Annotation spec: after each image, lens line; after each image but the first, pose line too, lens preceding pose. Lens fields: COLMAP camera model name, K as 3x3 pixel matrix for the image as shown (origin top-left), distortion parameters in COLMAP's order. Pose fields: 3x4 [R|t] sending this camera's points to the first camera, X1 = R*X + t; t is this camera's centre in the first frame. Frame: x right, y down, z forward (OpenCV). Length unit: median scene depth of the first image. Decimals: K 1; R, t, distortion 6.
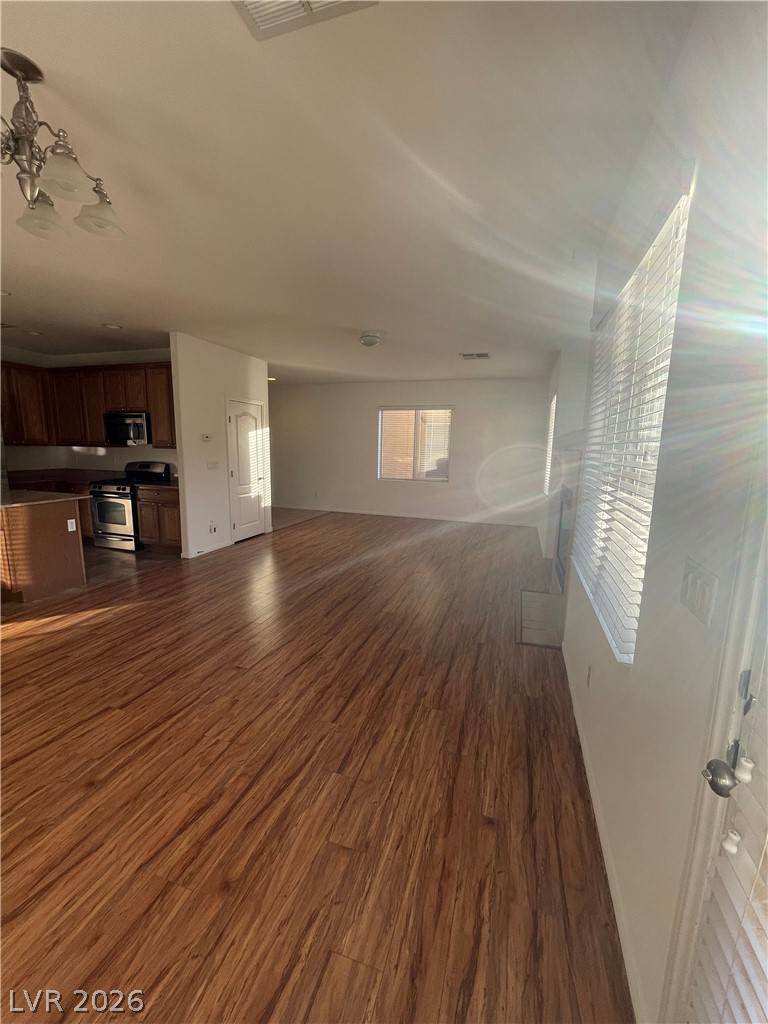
lens RADIAL K [[416.2, 0, 384.0], [0, 416.2, 512.0], [0, 0, 1]] dist [0.001056, 0.000134]
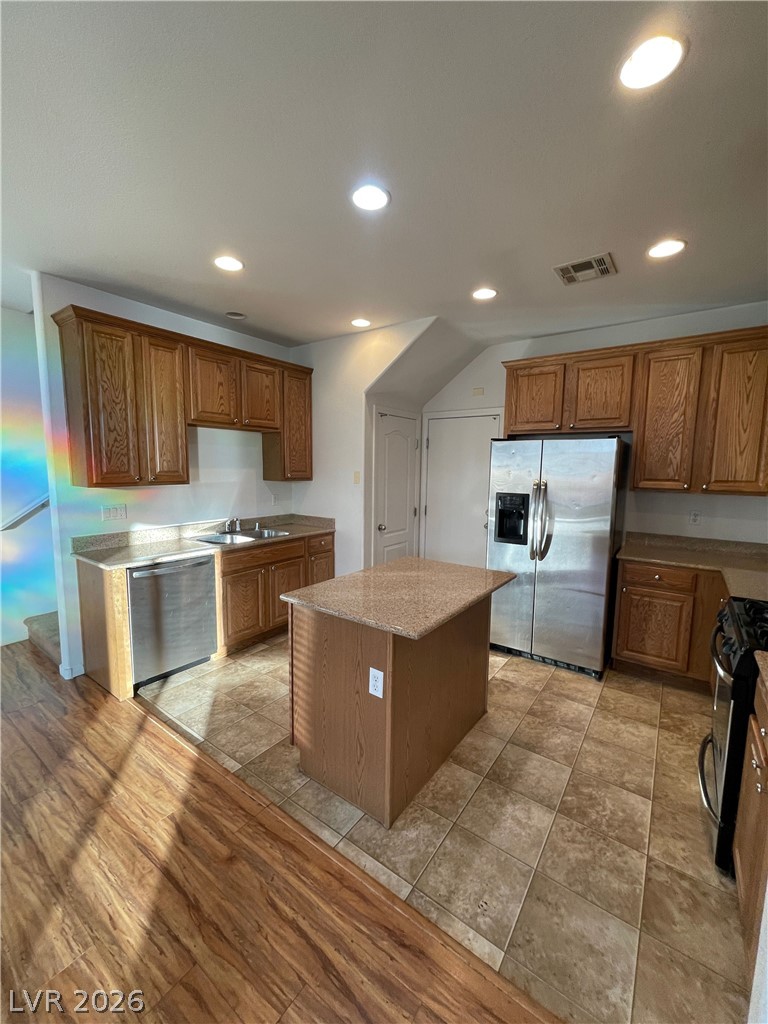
lens RADIAL K [[409.0, 0, 384.0], [0, 409.0, 512.0], [0, 0, 1]] dist [0.000561, -0.004013]
pose [[-0.303915, 0.081401, -0.949215, -0.280165], [-0.171622, 0.975366, 0.138593, -0.148191], [0.937113, 0.205027, -0.282458, 0.819124]]
